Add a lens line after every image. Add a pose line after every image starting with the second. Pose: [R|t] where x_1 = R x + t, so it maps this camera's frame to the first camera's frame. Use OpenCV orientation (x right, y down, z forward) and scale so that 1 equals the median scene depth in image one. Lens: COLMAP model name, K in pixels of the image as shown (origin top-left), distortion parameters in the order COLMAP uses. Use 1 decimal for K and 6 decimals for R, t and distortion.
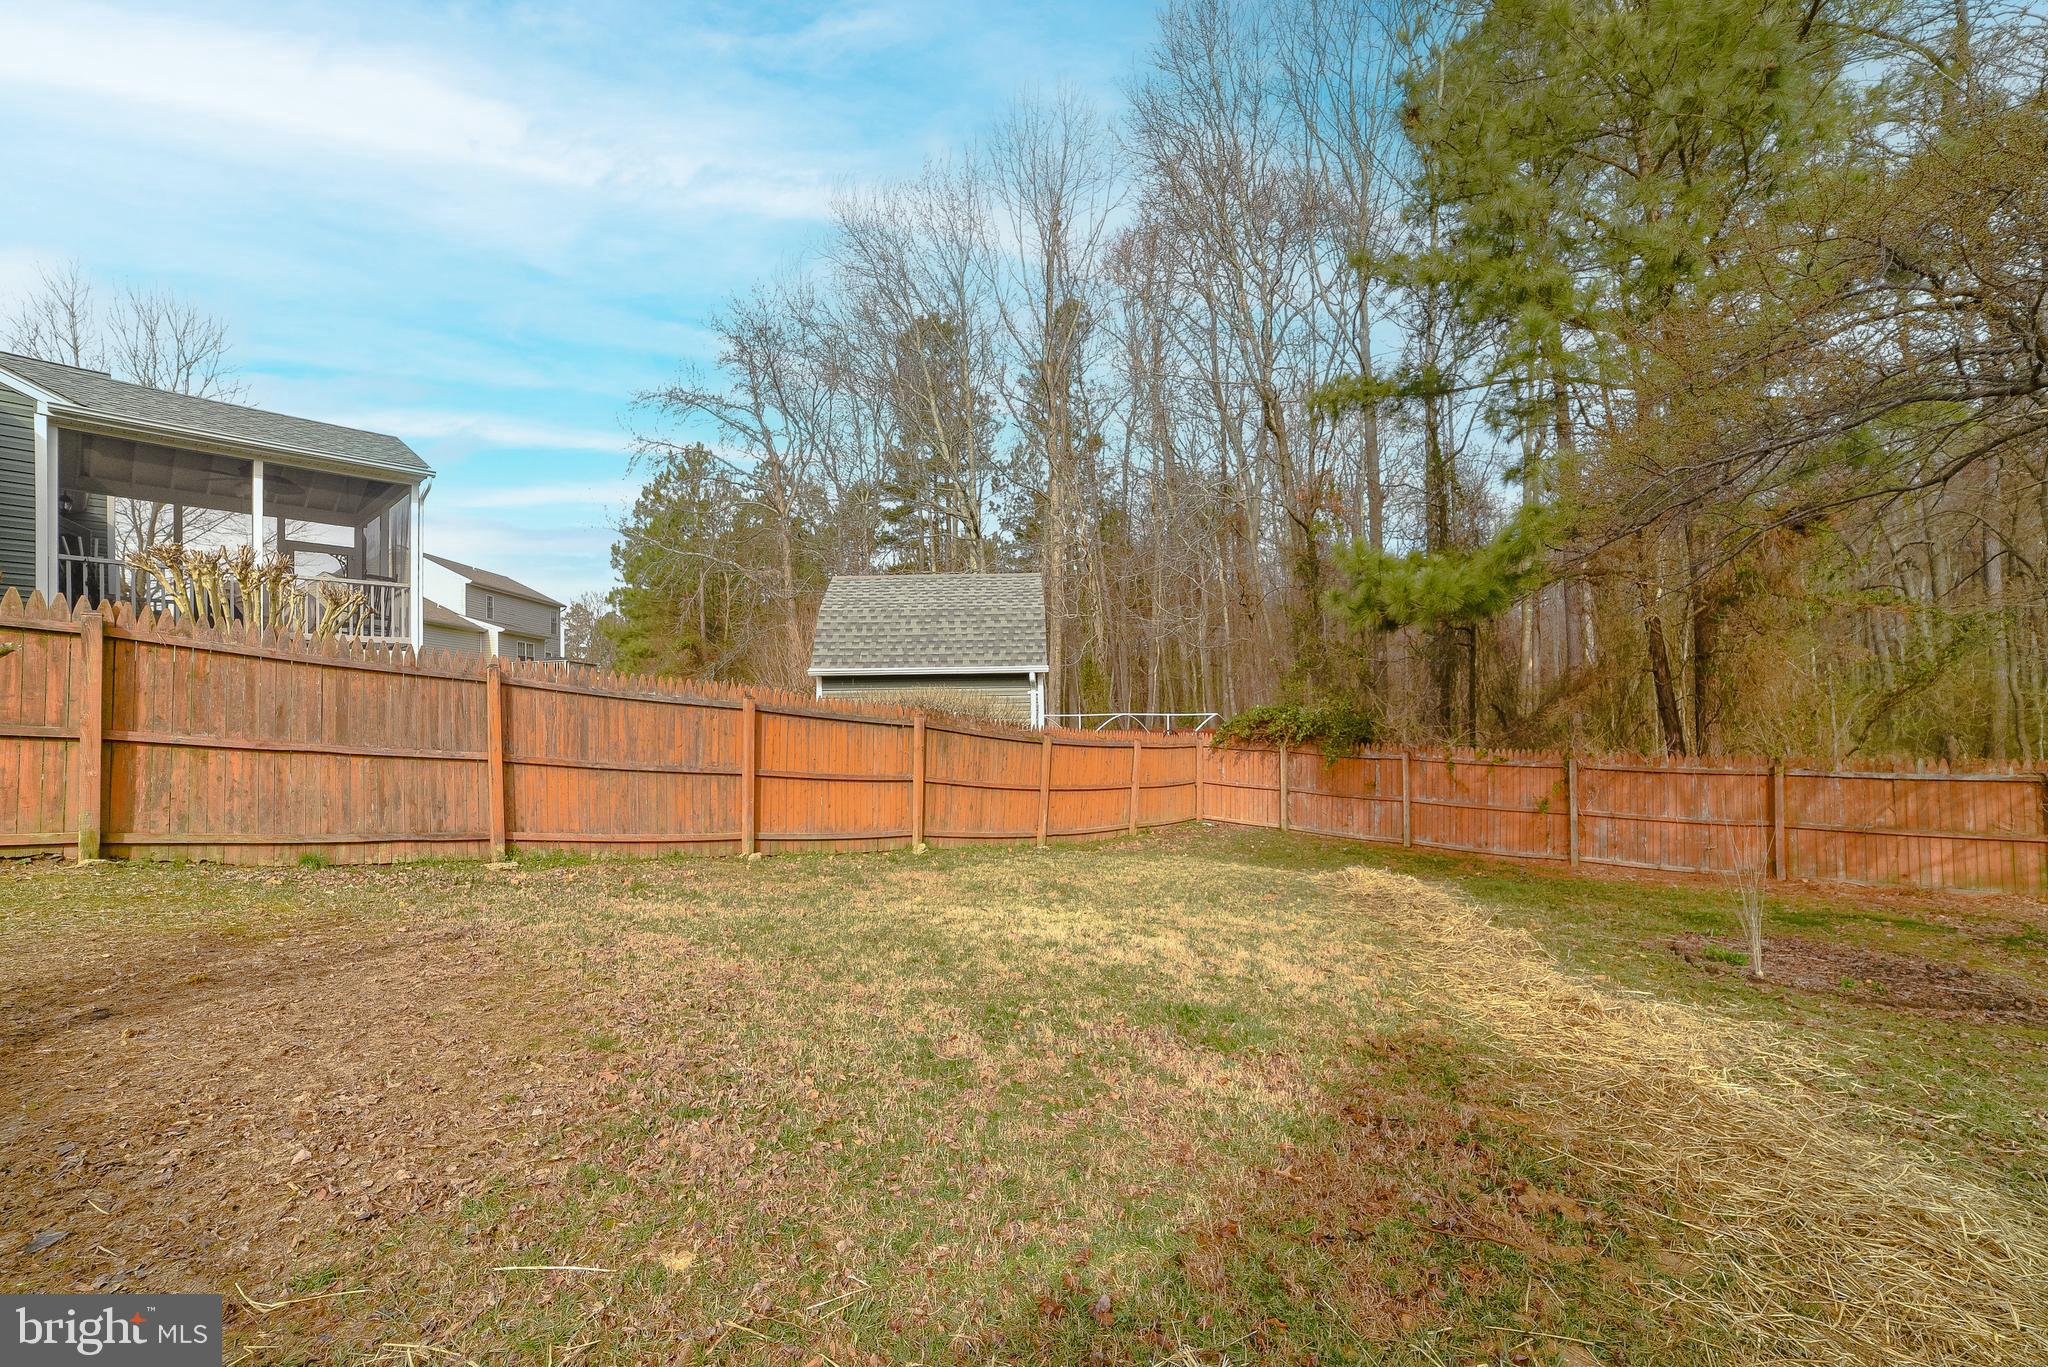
lens RADIAL K [[837.6, 0, 1028.8], [0, 837.6, 691.4], [0, 0, 1]] dist [-0.093281, 0.036029]
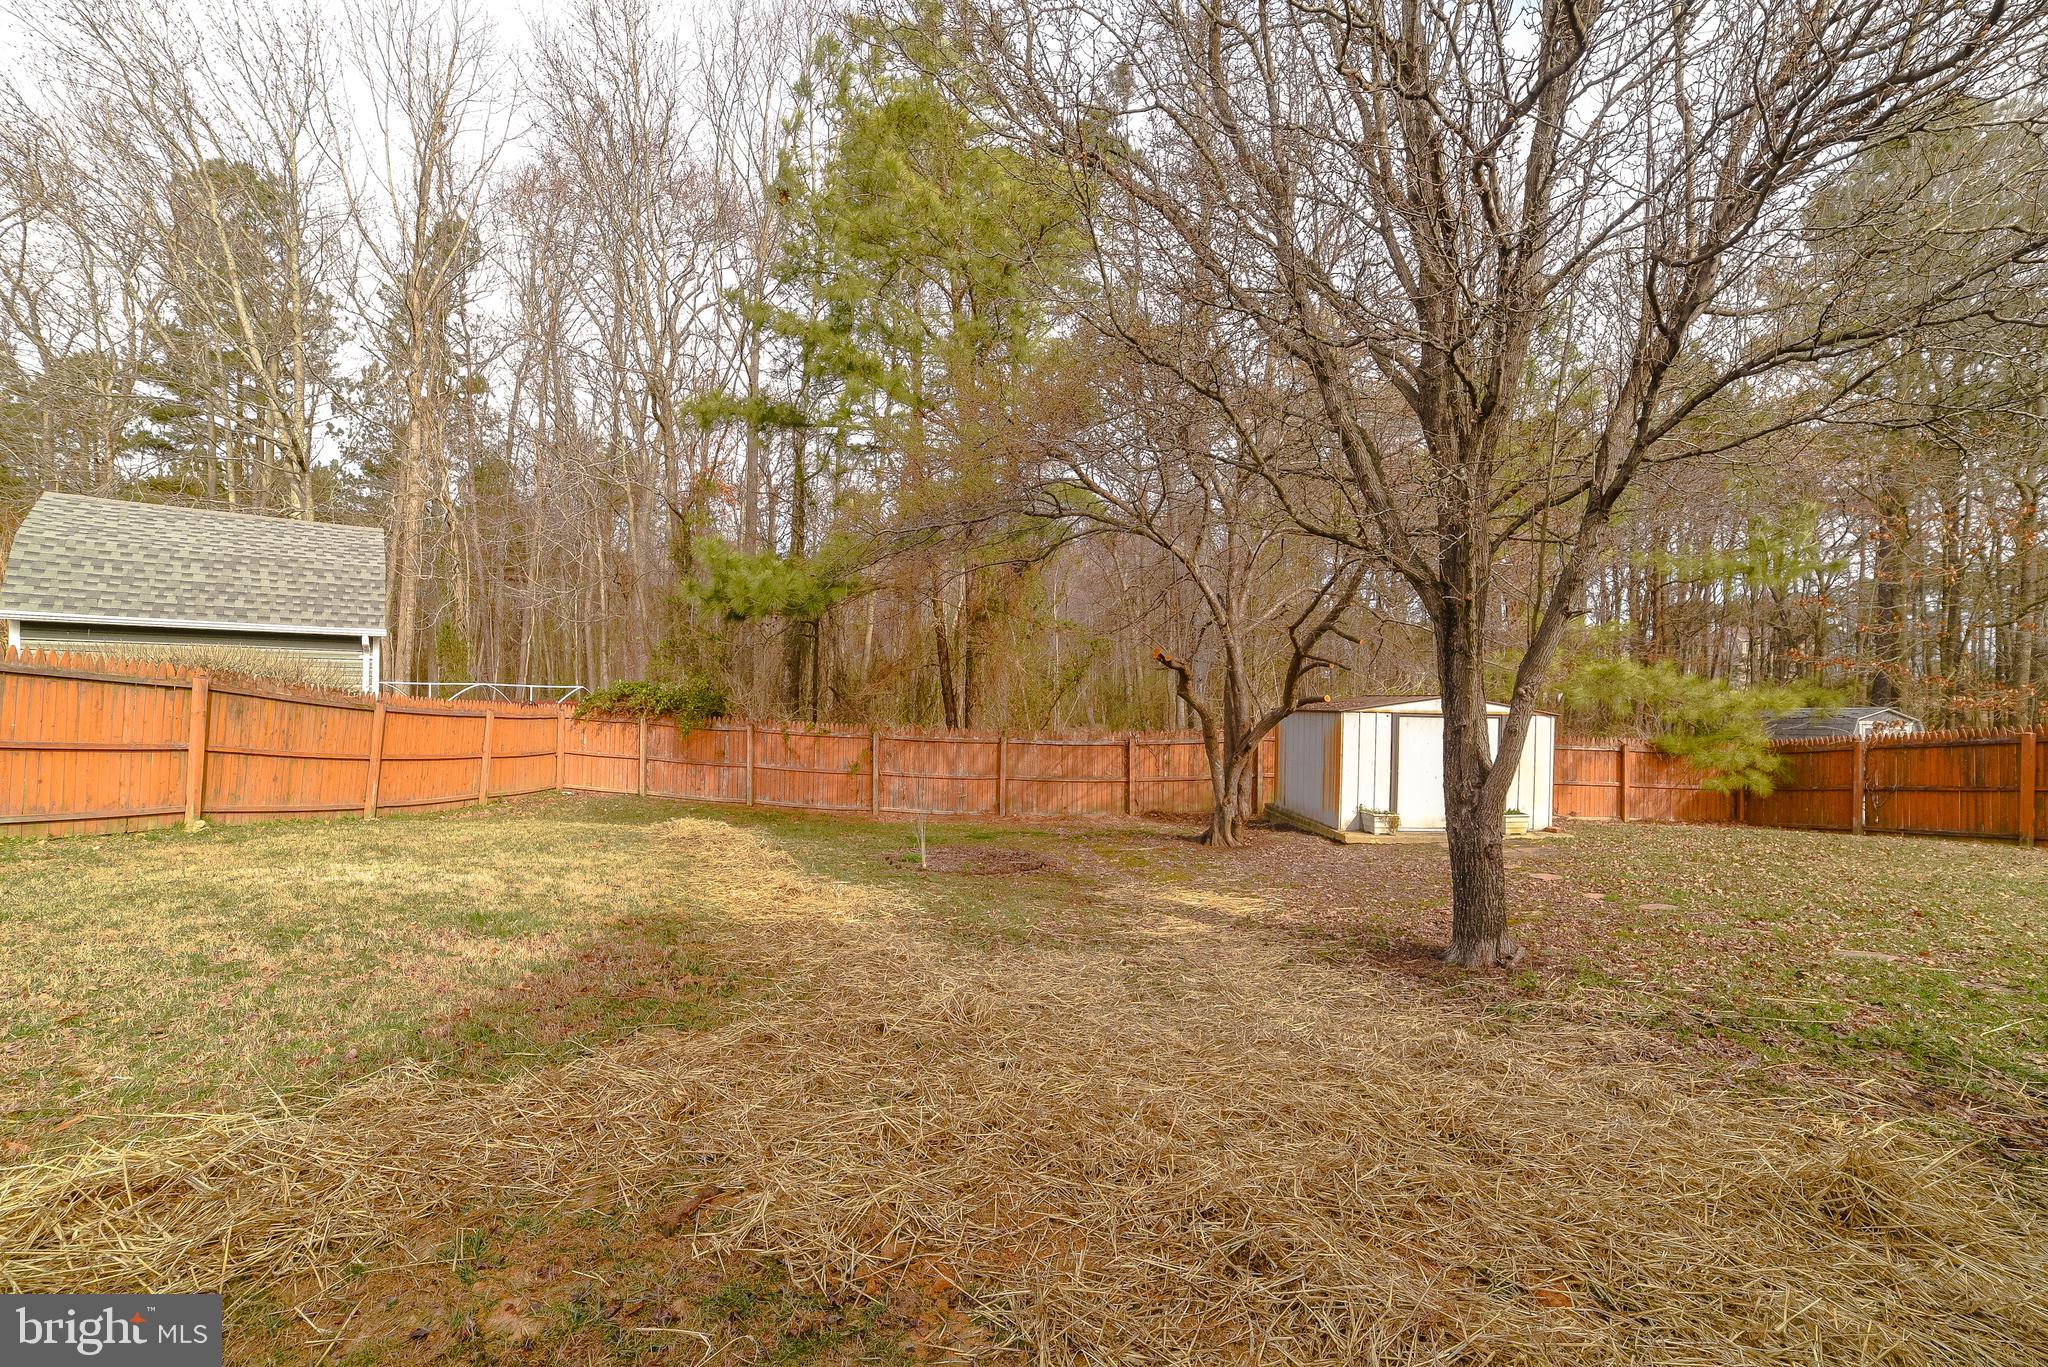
lens RADIAL K [[837.6, 0, 1028.8], [0, 837.6, 691.4], [0, 0, 1]] dist [-0.093281, 0.036029]
pose [[0.776614, 0.030436, 0.629242, 0.020670], [-0.046684, 0.998866, 0.009303, -0.003347], [-0.628245, -0.036600, 0.777154, -0.163909]]
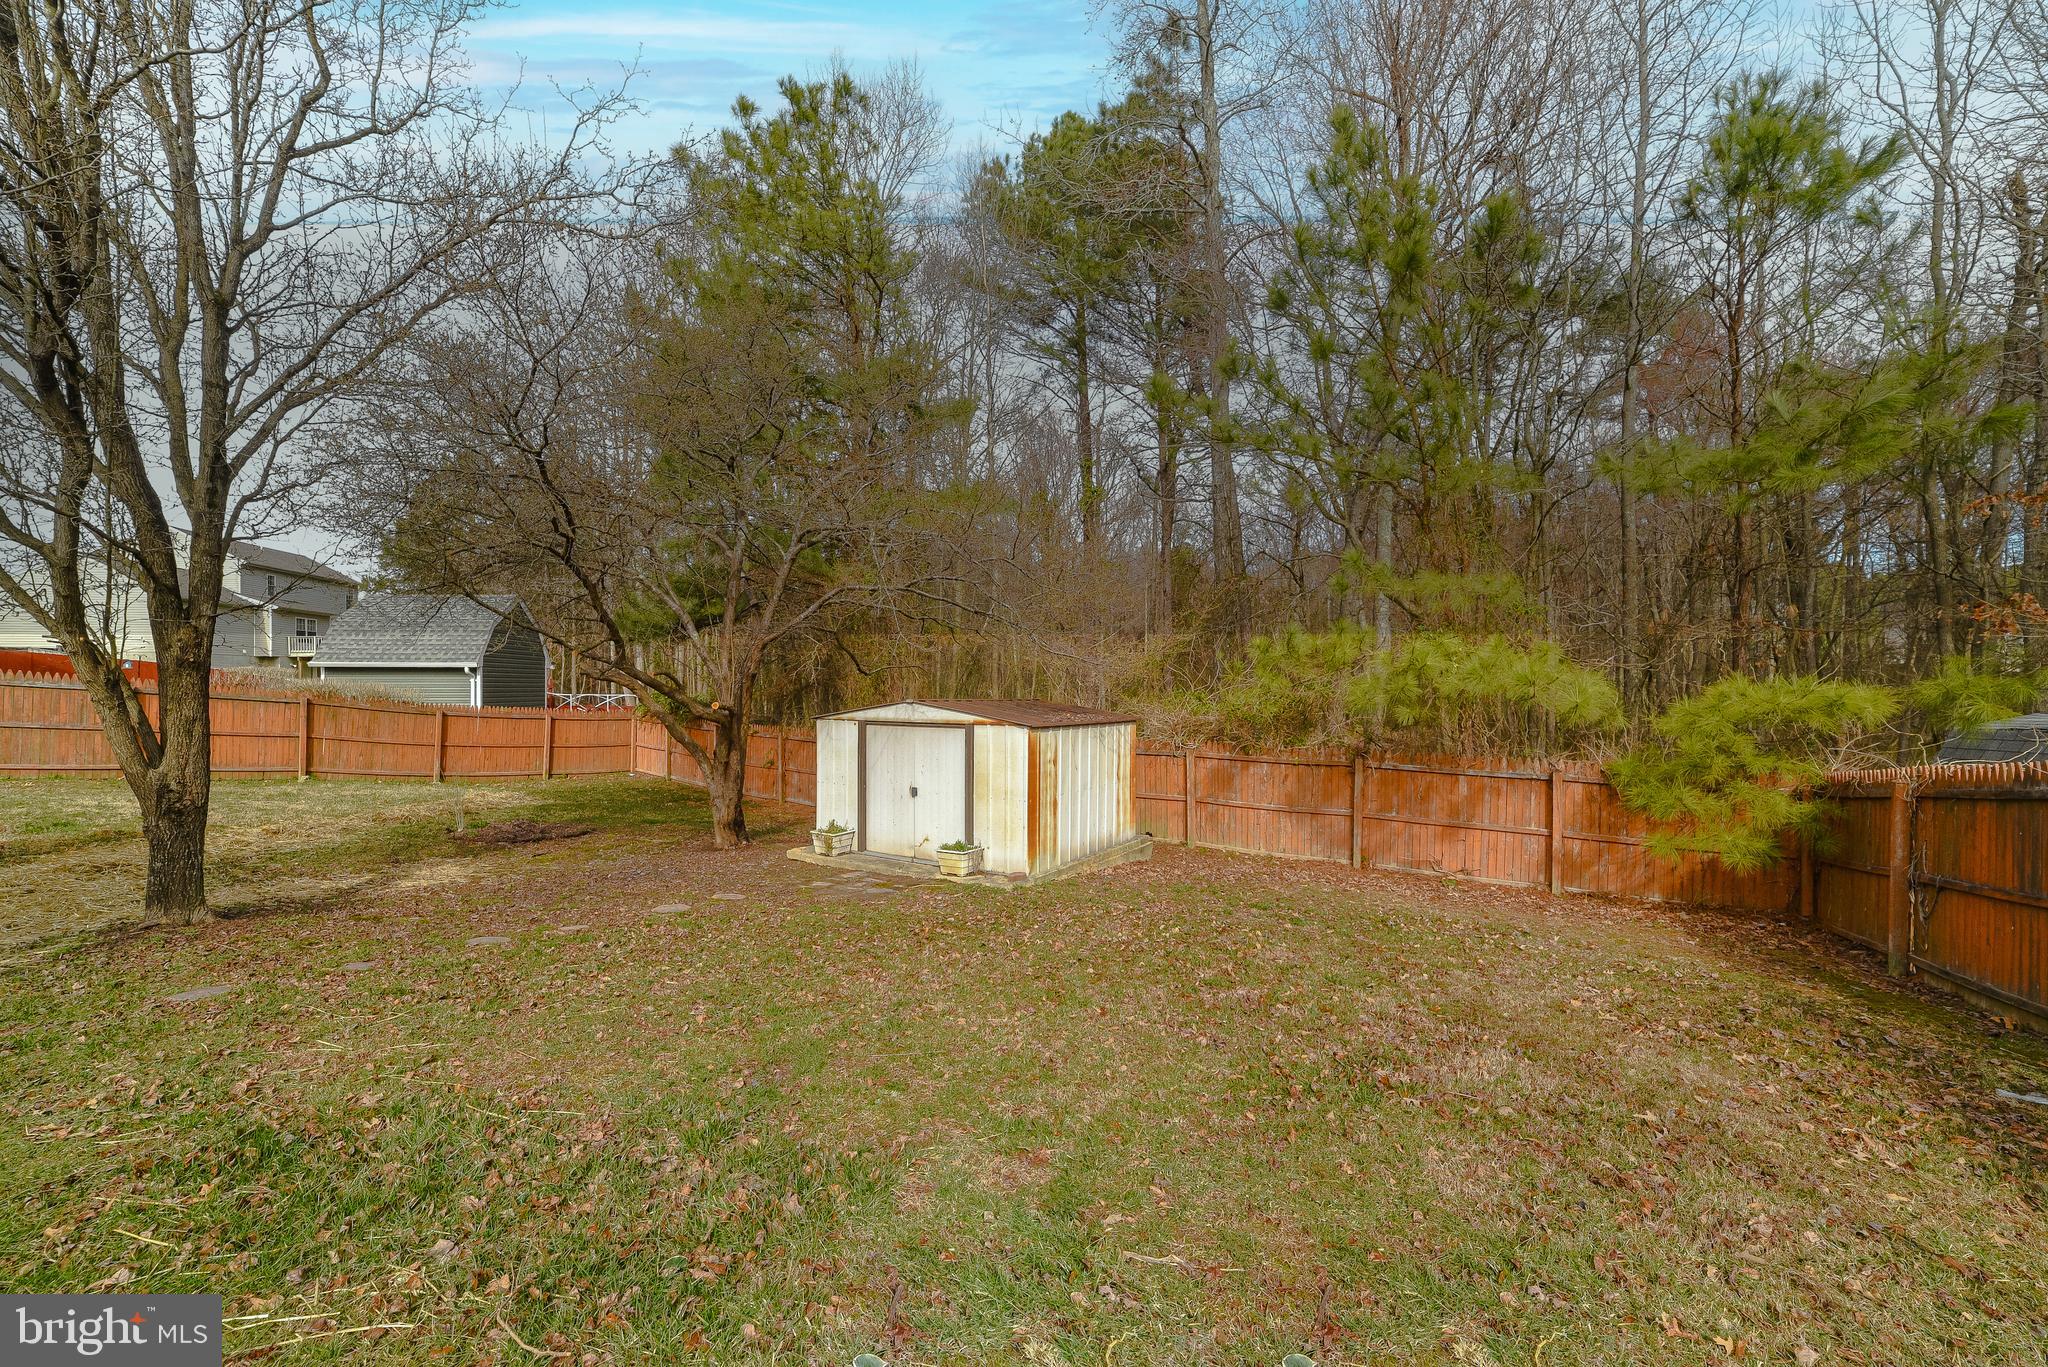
lens RADIAL K [[837.6, 0, 1028.8], [0, 837.6, 691.4], [0, 0, 1]] dist [-0.093281, 0.036029]
pose [[0.996698, 0.015943, 0.079615, 0.903424], [-0.018354, 0.999392, 0.029639, -0.041111], [-0.079094, -0.031003, 0.996385, -0.503270]]
